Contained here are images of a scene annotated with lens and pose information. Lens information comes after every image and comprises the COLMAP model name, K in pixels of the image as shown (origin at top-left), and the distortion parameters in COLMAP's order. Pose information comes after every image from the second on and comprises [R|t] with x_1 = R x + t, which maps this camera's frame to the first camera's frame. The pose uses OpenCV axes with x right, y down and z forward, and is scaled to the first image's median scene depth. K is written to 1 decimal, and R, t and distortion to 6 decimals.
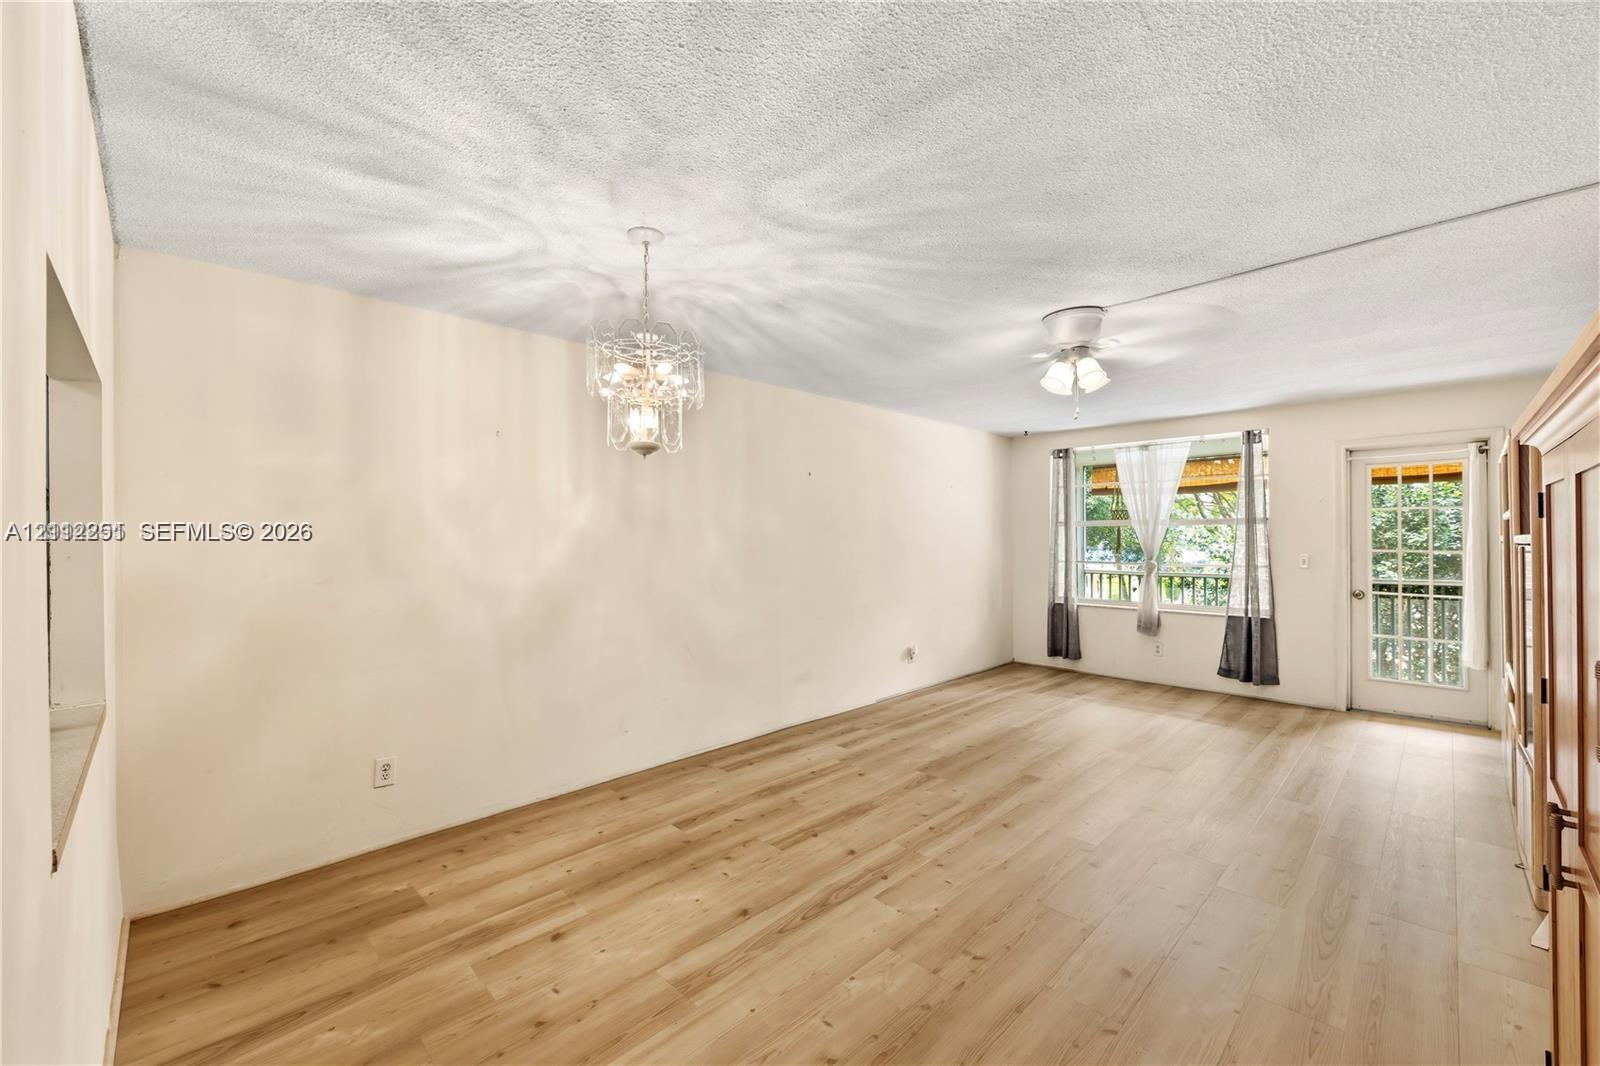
lens RADIAL K [[629.8, 0, 796.7], [0, 629.8, 534.4], [0, 0, 1]] dist [0.002138, 0.000236]
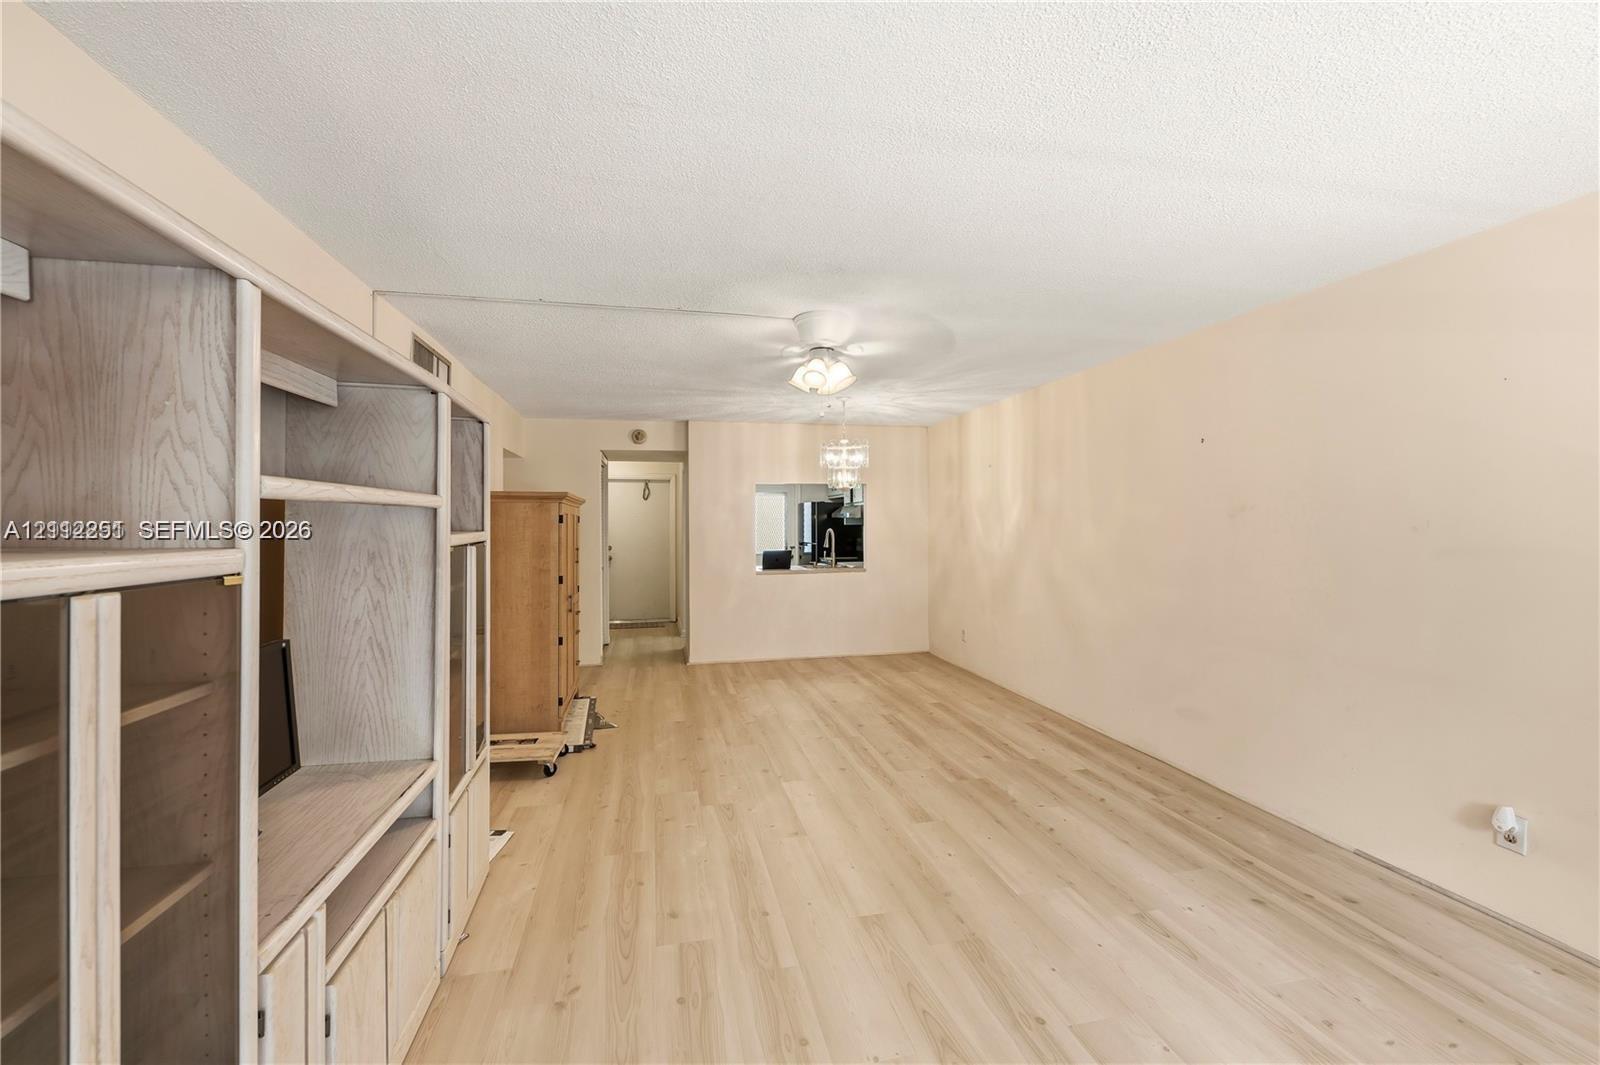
lens RADIAL K [[655.0, 0, 800.3], [0, 655.0, 523.6], [0, 0, 1]] dist [0.004749, 0.000359]
pose [[-0.523201, 0.006757, -0.852182, 1.112168], [0.009992, 0.999948, 0.001794, -0.005350], [0.852151, -0.007576, -0.523242, 1.233641]]
